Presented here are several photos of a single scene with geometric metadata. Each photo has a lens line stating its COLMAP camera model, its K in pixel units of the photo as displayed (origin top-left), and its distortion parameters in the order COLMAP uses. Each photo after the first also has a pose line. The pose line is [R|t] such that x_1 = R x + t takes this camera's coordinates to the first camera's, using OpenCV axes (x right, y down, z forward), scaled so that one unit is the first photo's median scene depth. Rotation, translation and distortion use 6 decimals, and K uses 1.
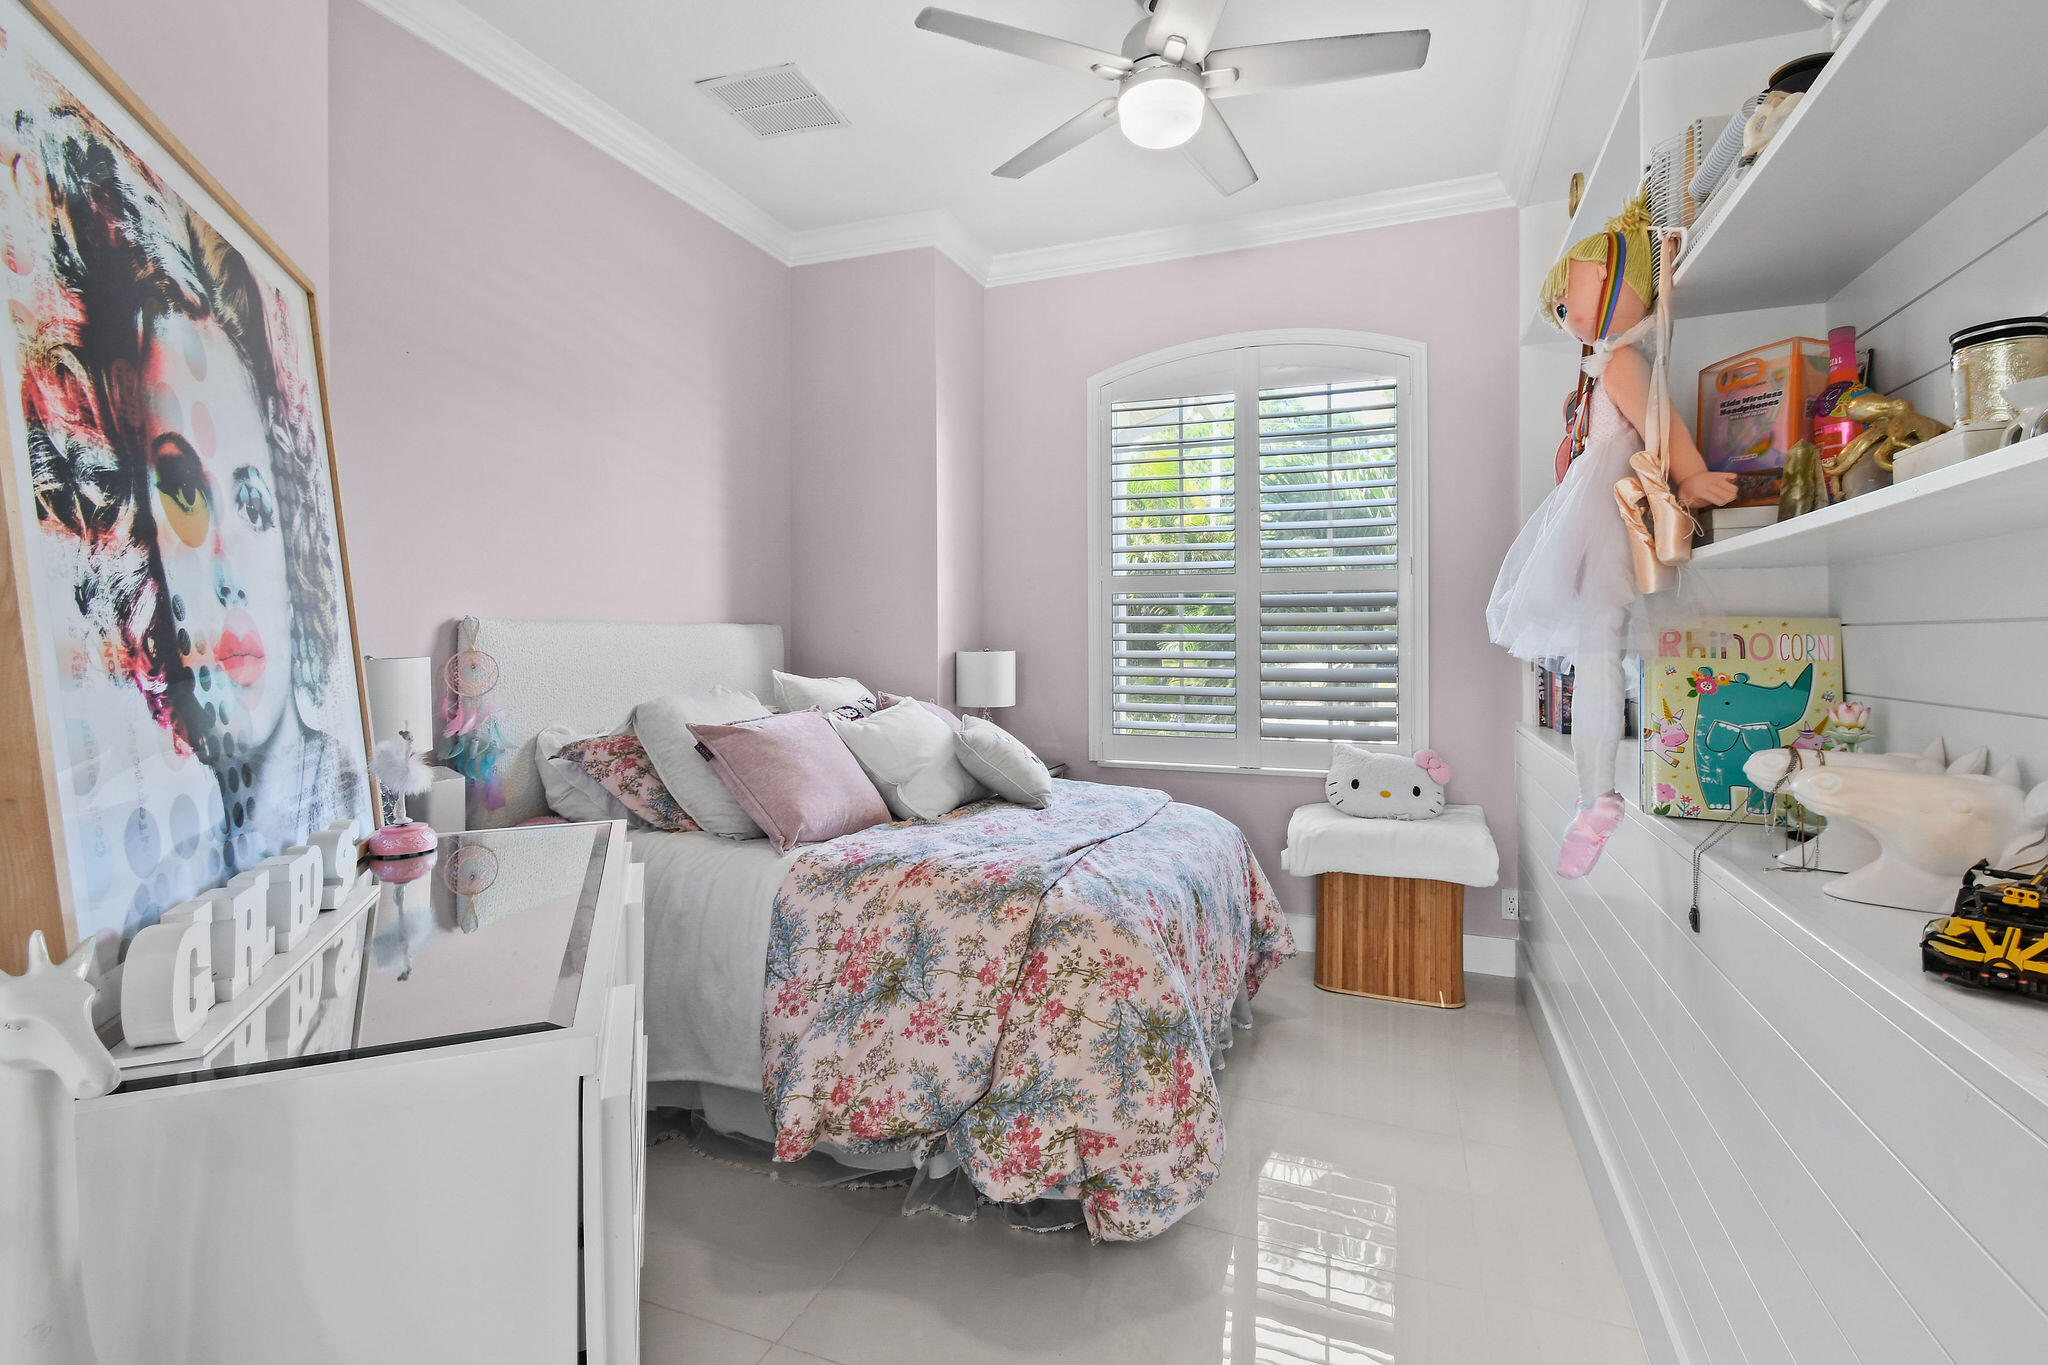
lens RADIAL K [[920.3, 0, 1030.4], [0, 920.3, 646.5], [0, 0, 1]] dist [0.000095, 0.000036]
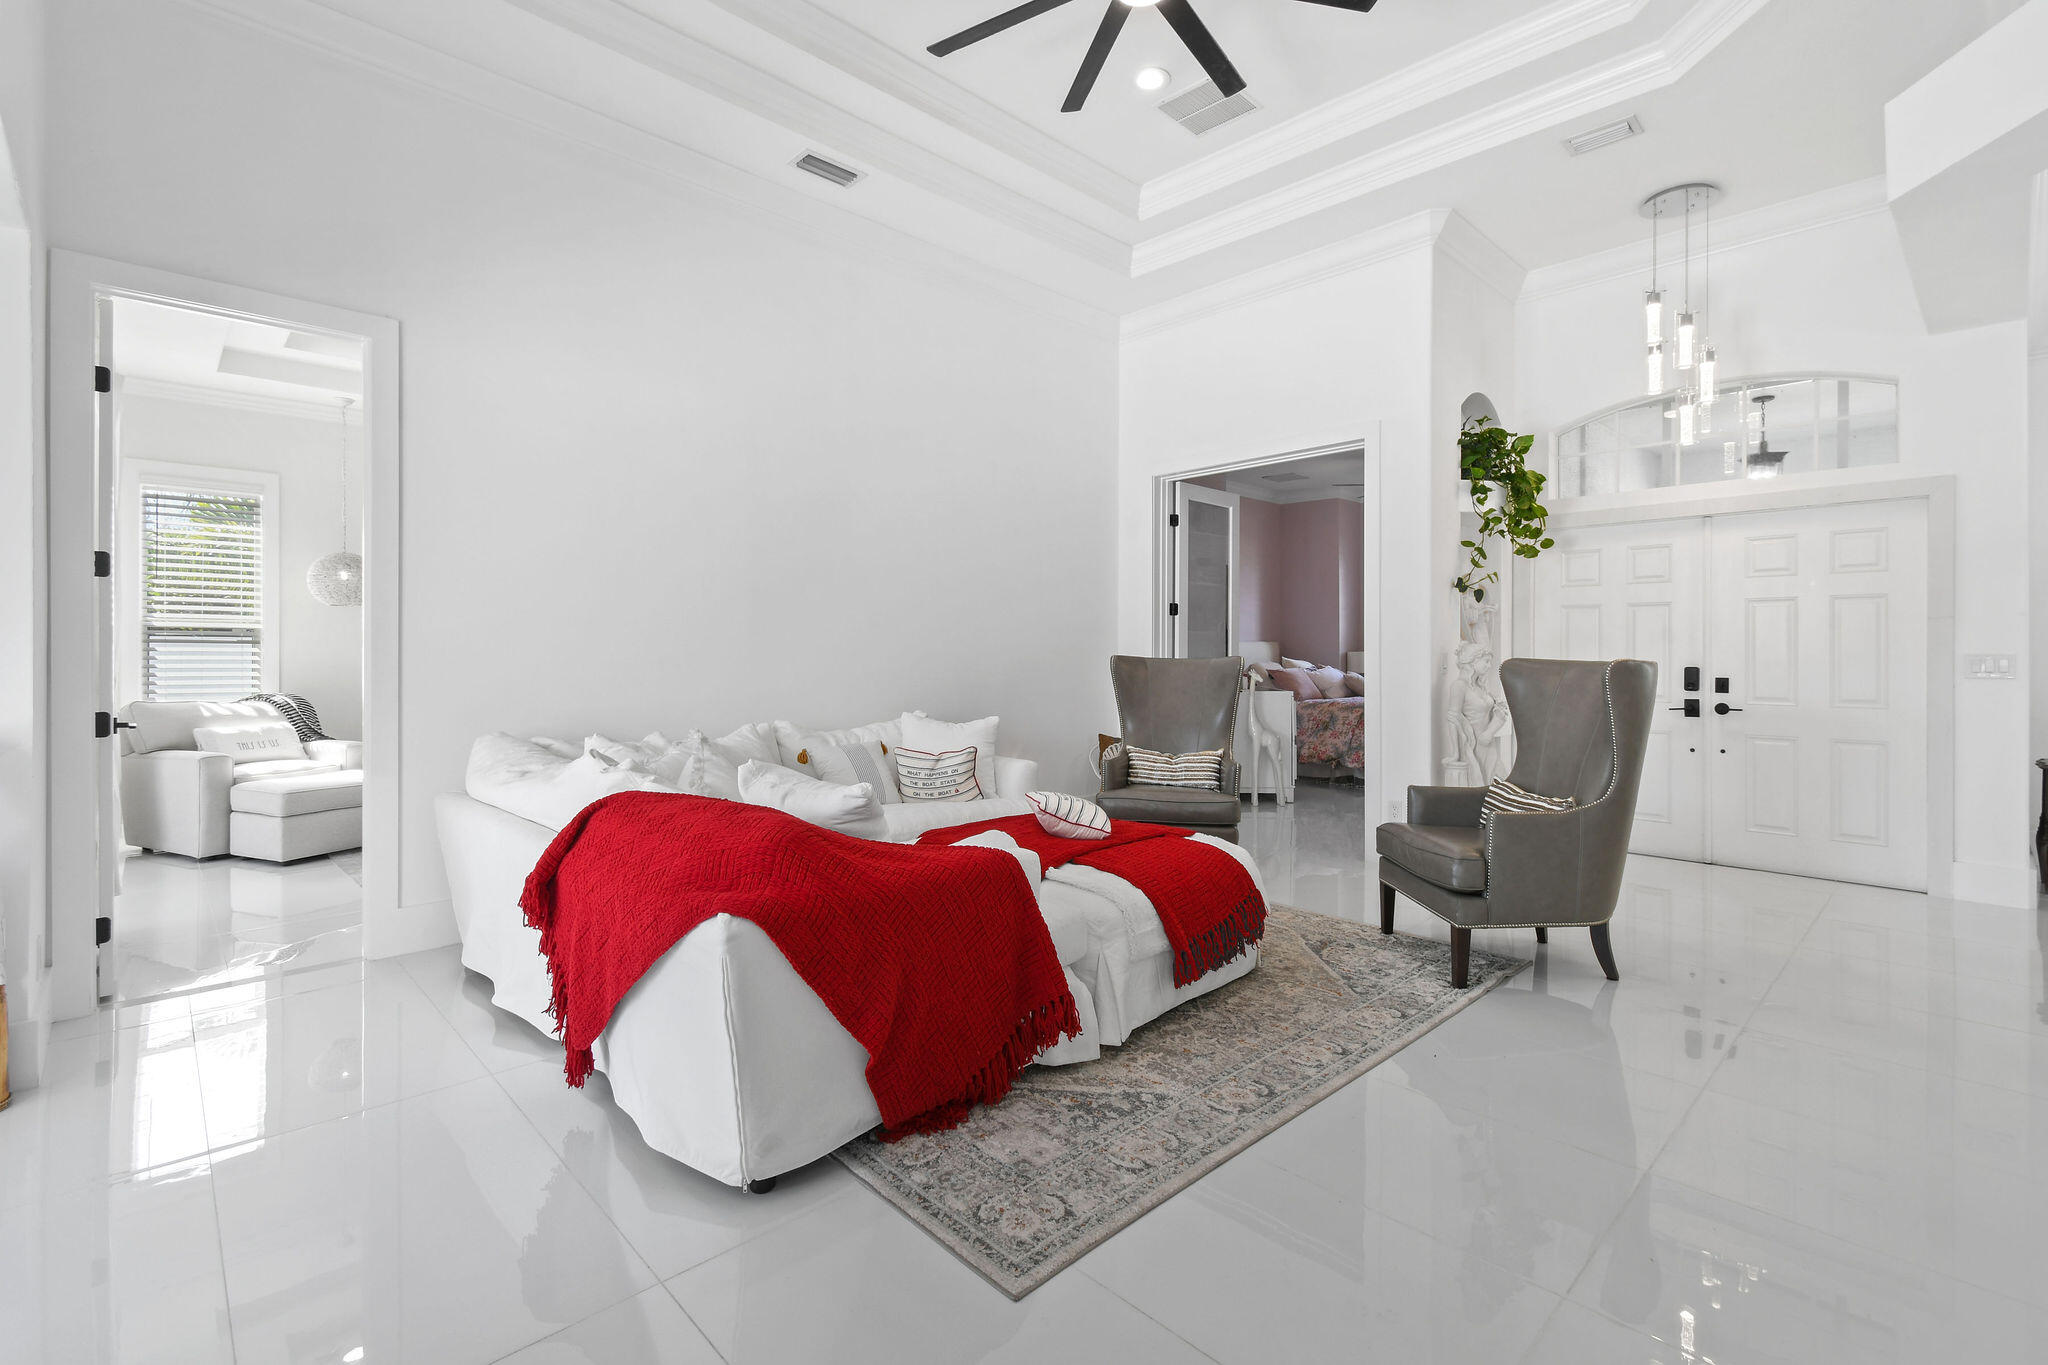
lens RADIAL K [[920.3, 0, 1030.4], [0, 920.3, 646.5], [0, 0, 1]] dist [0.000095, 0.000036]
pose [[0.909300, 0.000335, -0.416141, 0.304057], [-0.004524, 0.999949, -0.009081, 0.033006], [0.416116, 0.010140, 0.909255, -2.782339]]
